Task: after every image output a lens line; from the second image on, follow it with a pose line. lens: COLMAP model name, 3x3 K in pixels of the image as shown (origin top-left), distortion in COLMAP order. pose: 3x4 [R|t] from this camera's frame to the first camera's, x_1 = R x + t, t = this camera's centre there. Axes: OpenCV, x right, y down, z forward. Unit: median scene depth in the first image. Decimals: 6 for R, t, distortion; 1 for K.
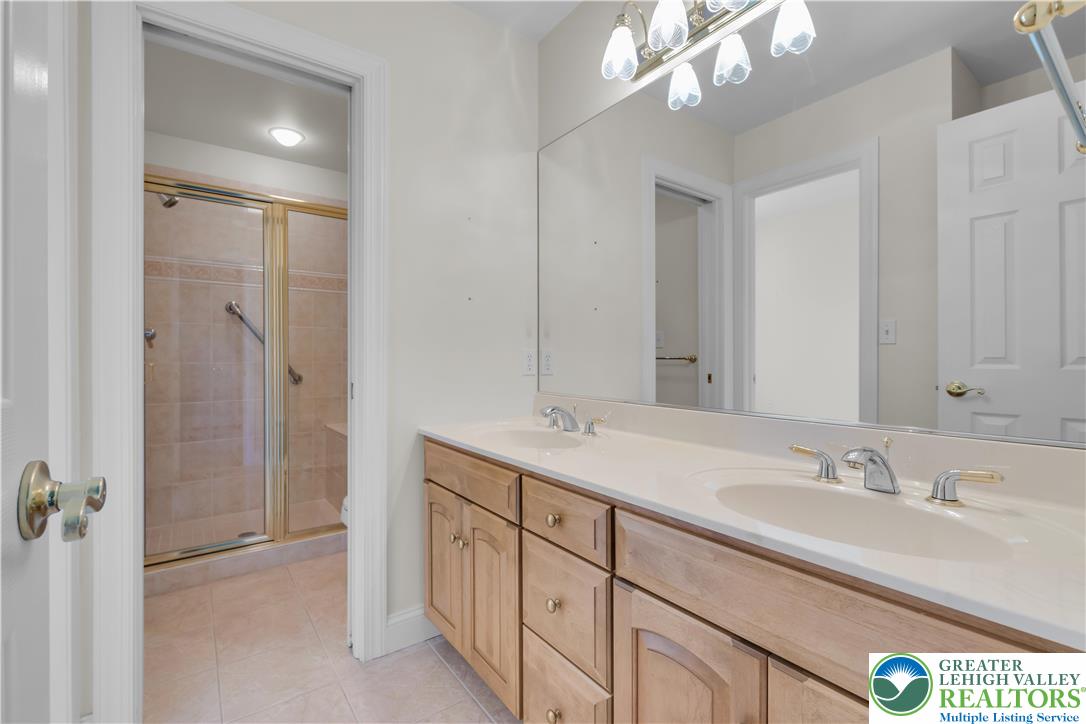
lens RADIAL K [[466.8, 0, 543.0], [0, 466.8, 362.0], [0, 0, 1]] dist [-0.002989, -0.000685]
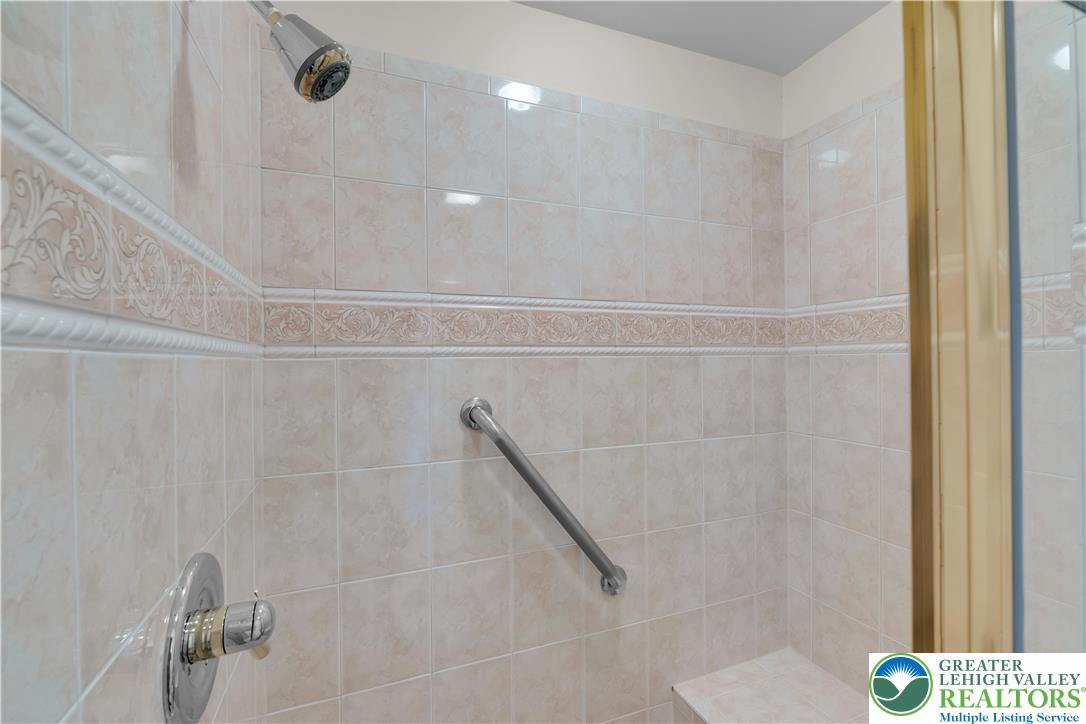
lens RADIAL K [[466.8, 0, 543.0], [0, 466.8, 362.0], [0, 0, 1]] dist [-0.002989, -0.000685]
pose [[0.963422, -0.009191, -0.267832, -0.516017], [0.008363, 0.999956, -0.004231, -0.156602], [0.267859, 0.001836, 0.963456, 0.658023]]
